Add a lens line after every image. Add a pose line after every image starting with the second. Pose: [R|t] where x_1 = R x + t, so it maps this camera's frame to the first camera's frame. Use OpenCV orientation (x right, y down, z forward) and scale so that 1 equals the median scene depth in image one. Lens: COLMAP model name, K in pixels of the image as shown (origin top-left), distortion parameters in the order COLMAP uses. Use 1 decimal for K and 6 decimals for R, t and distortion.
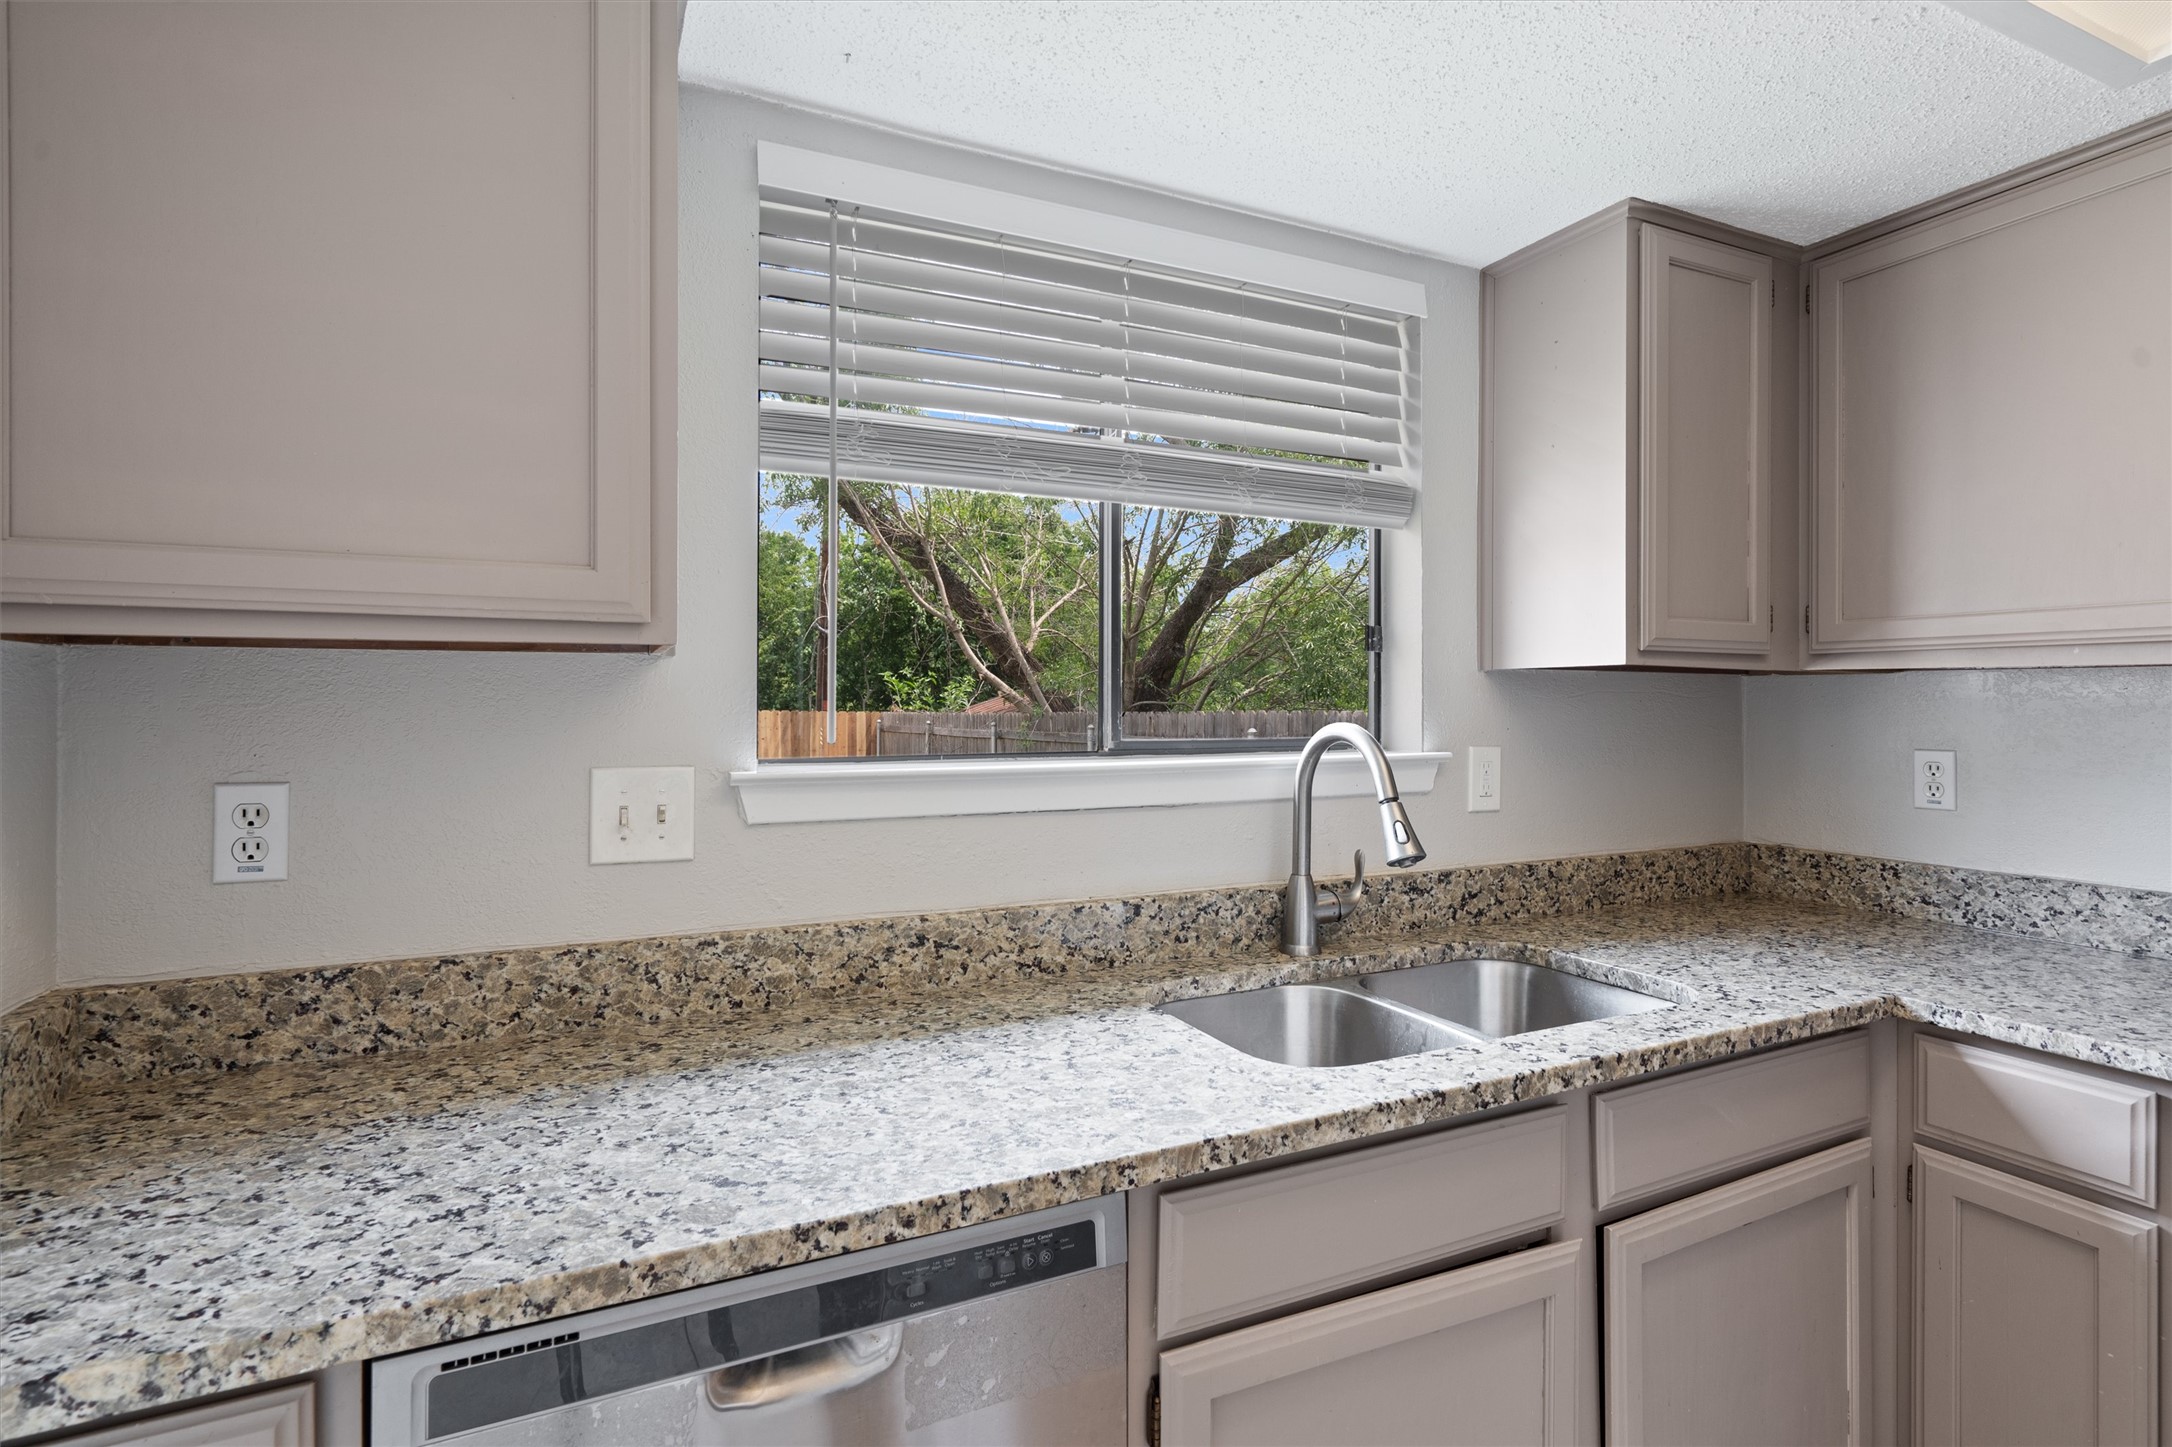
lens RADIAL K [[1055.1, 0, 1078.9], [0, 1055.1, 705.0], [0, 0, 1]] dist [0.000044, 0.001535]
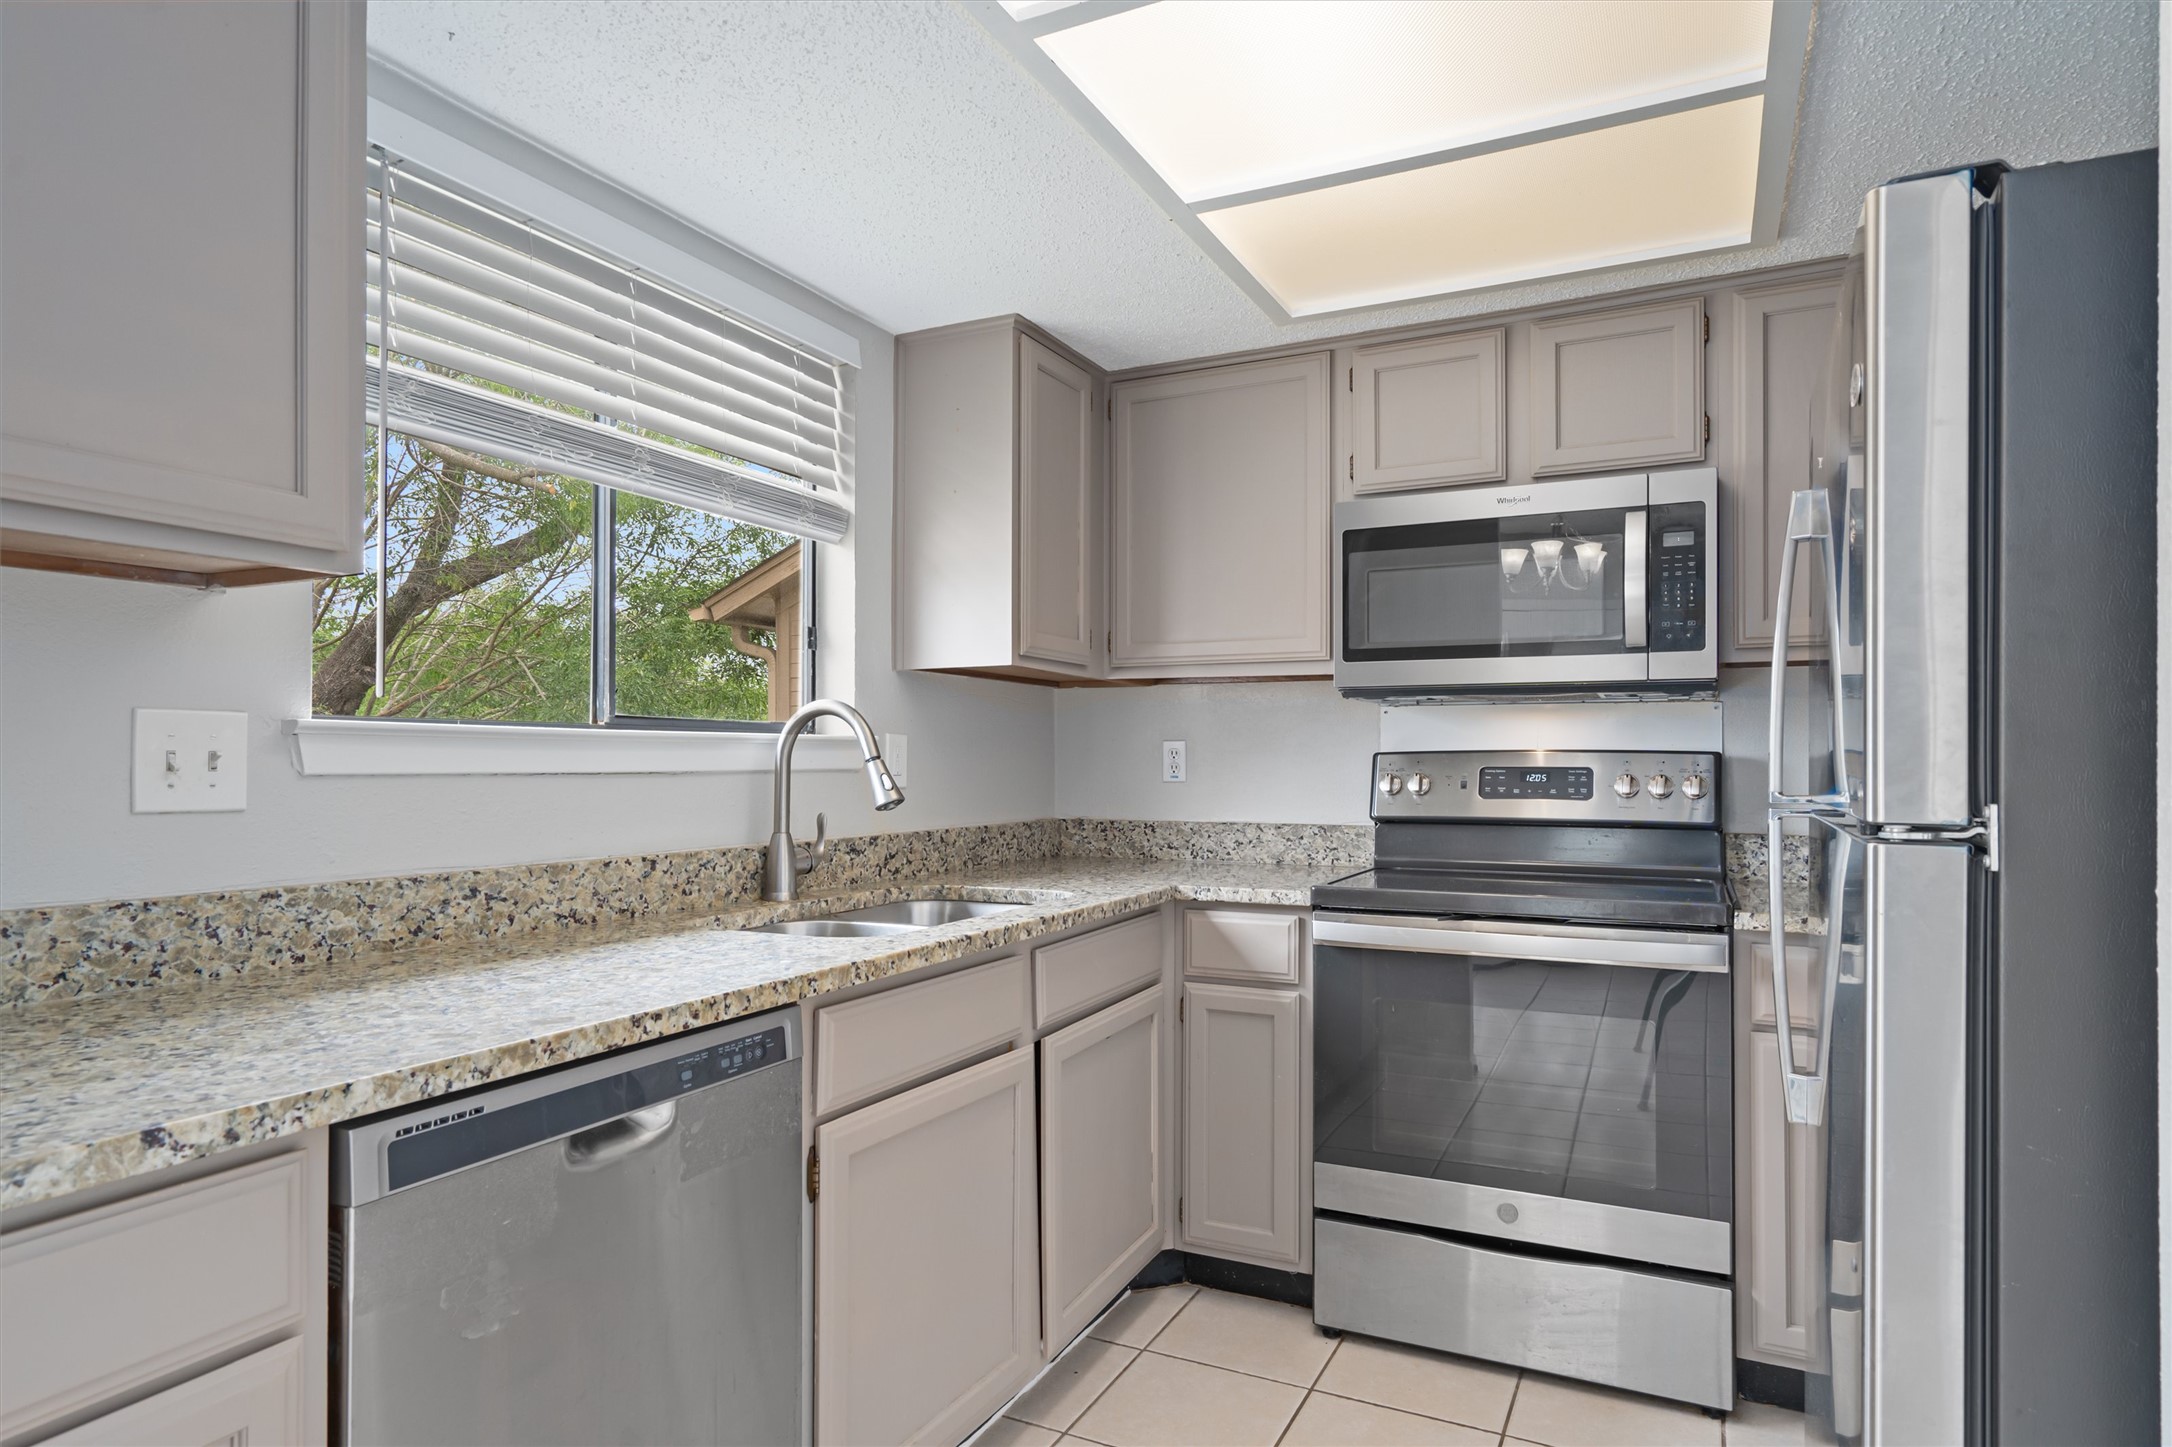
lens RADIAL K [[1257.4, 0, 1071.7], [0, 1257.4, 757.1], [0, 0, 1]] dist [-0.001809, 0.001054]
pose [[0.787459, 0.003756, 0.616356, -0.414670], [-0.000056, 0.999982, -0.006023, 0.091731], [-0.616367, 0.004708, 0.787445, -0.299794]]
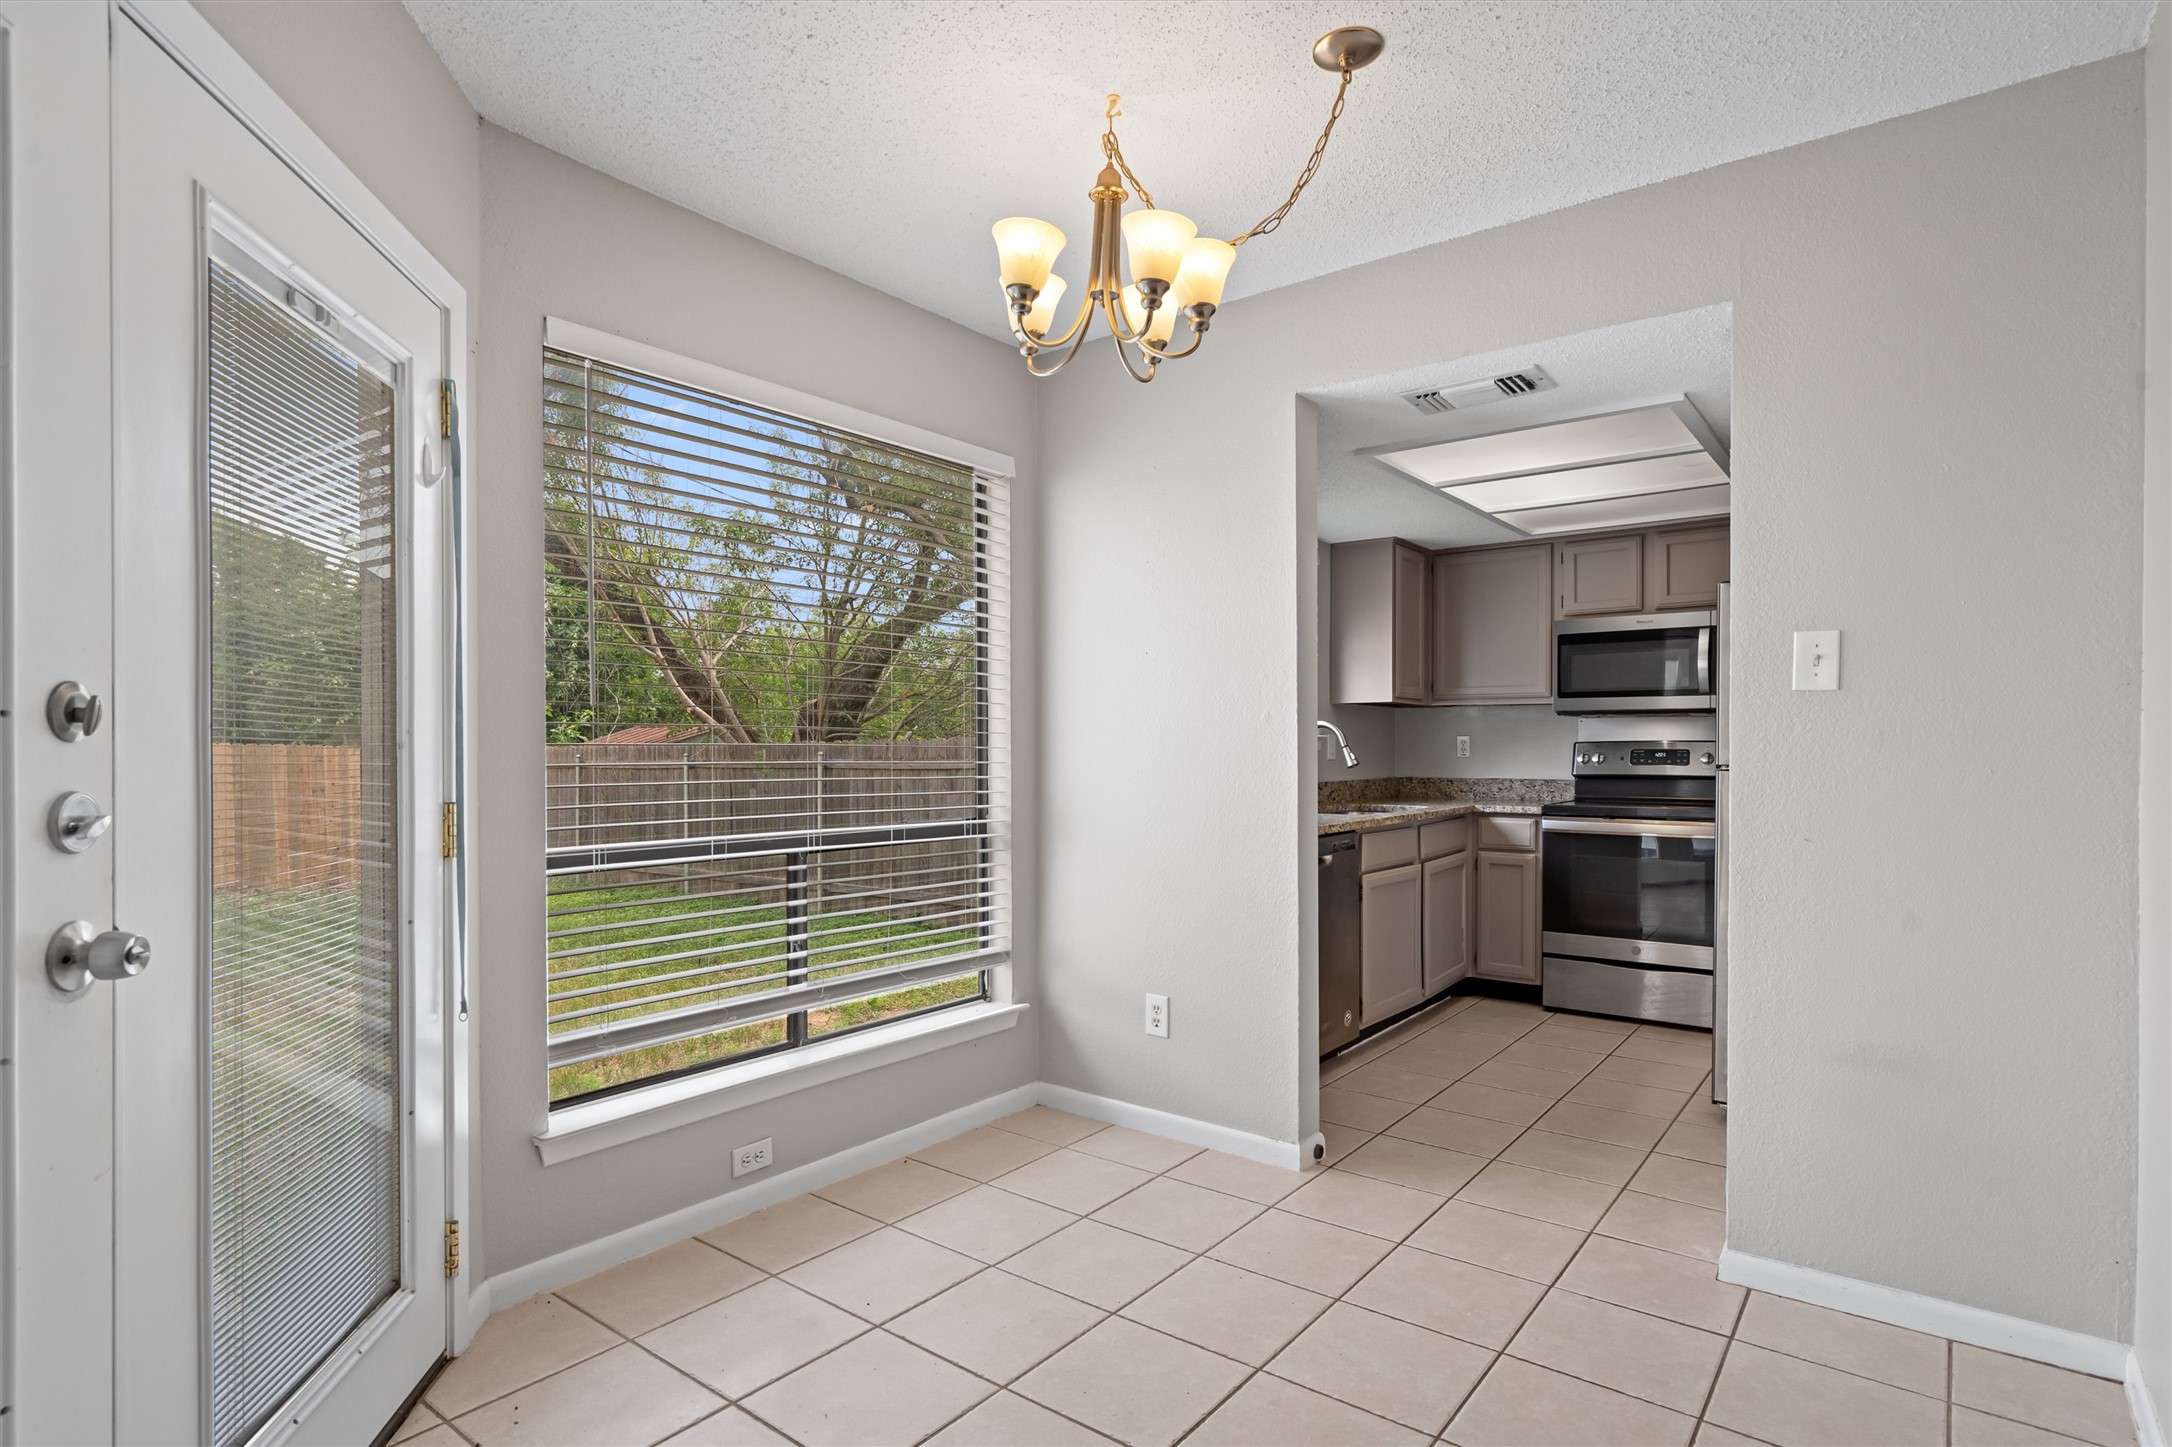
lens RADIAL K [[1117.5, 0, 1074.7], [0, 1117.5, 757.4], [0, 0, 1]] dist [-0.003669, -0.000167]
pose [[0.892174, -0.004000, 0.451674, -1.671838], [0.001231, 0.999979, 0.006425, 0.095427], [-0.451690, -0.005176, 0.892160, -1.345431]]
